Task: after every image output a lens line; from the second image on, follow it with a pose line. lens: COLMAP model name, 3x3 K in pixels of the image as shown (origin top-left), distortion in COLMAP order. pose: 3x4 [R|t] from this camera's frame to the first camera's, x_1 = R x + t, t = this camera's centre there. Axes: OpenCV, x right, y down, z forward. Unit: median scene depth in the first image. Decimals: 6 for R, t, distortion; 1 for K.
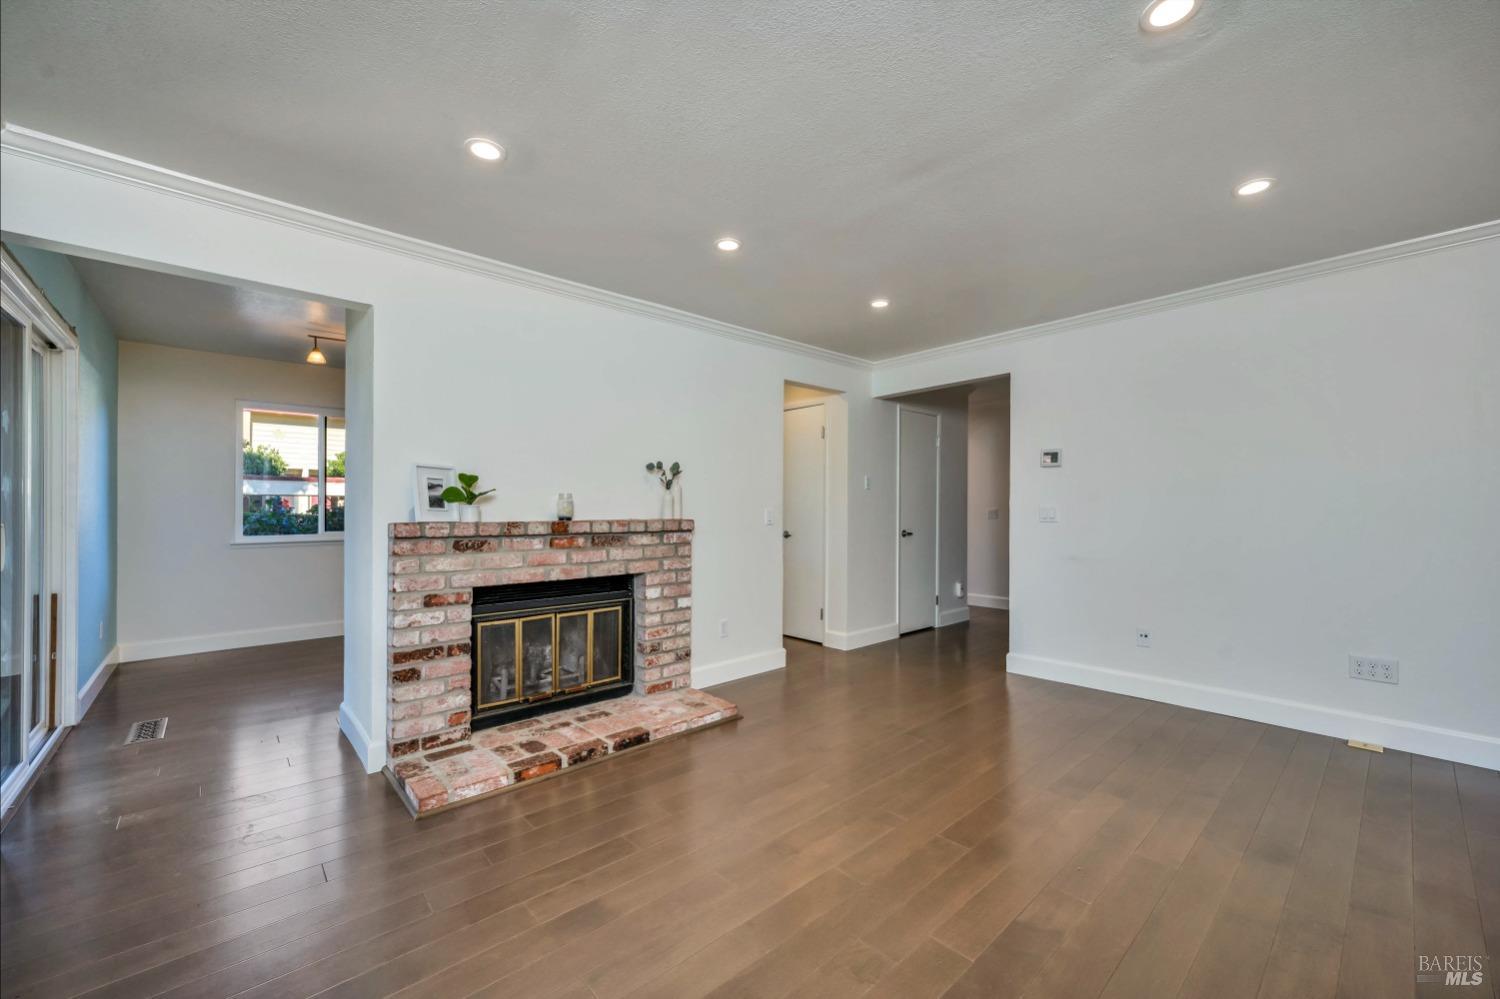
lens RADIAL K [[599.1, 0, 756.8], [0, 599.1, 503.0], [0, 0, 1]] dist [0.002389, 0.000178]
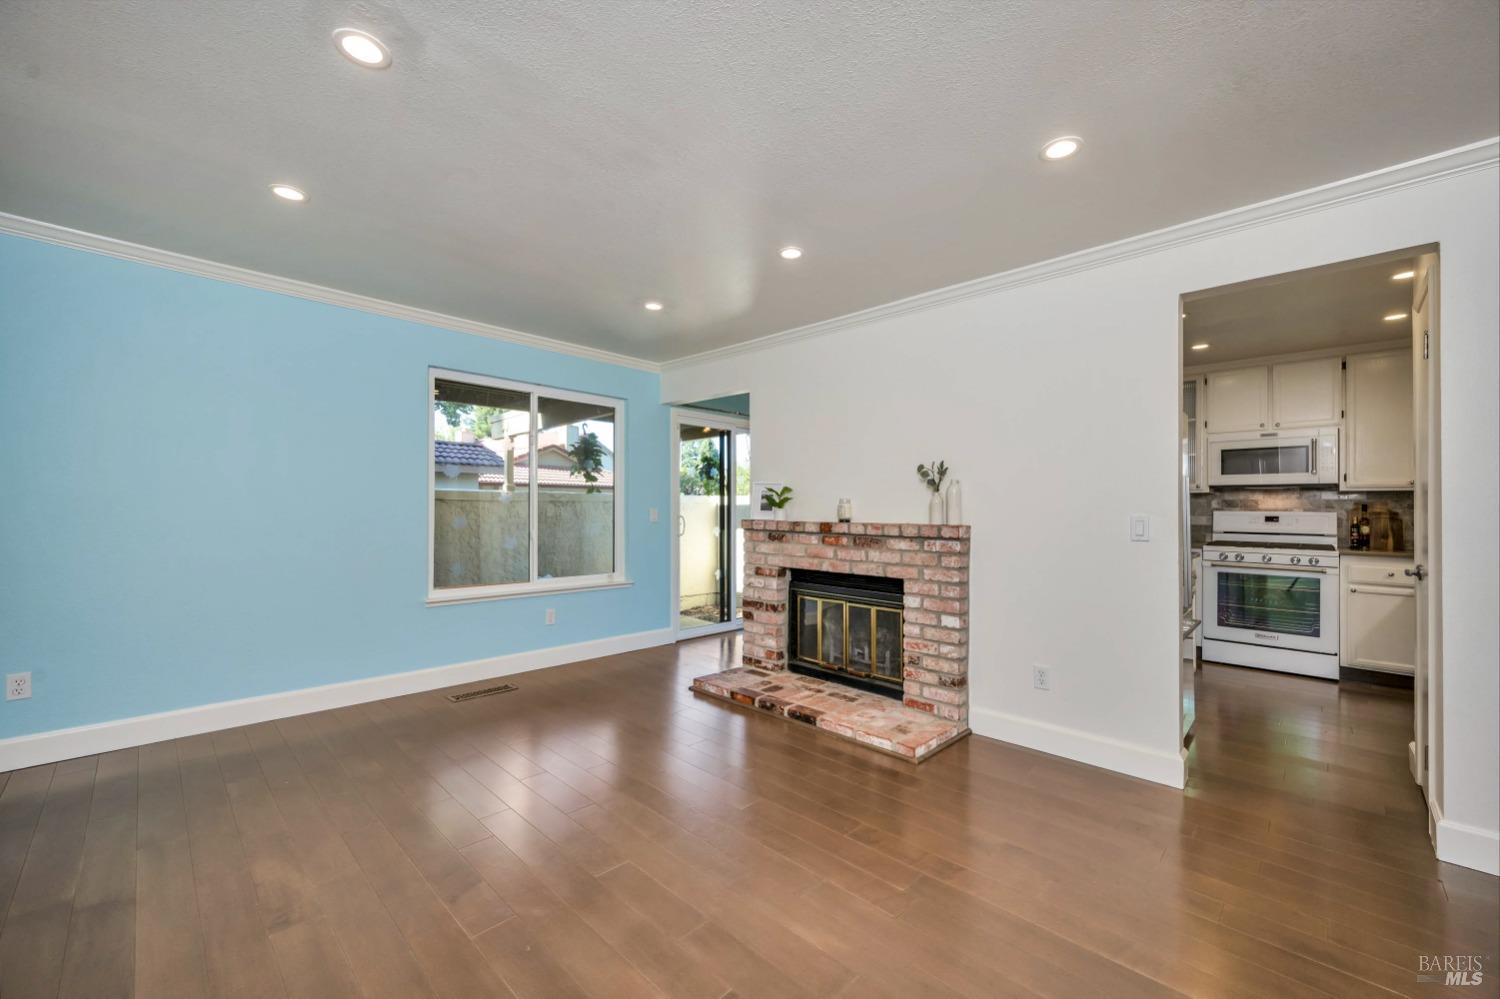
lens RADIAL K [[599.1, 0, 755.3], [0, 599.1, 503.3], [0, 0, 1]] dist [0.002389, 0.000178]
pose [[0.052695, -0.011817, -0.998541, 0.812206], [-0.001045, 0.999929, -0.011888, 0.006259], [0.998610, 0.001670, 0.052679, 0.748338]]
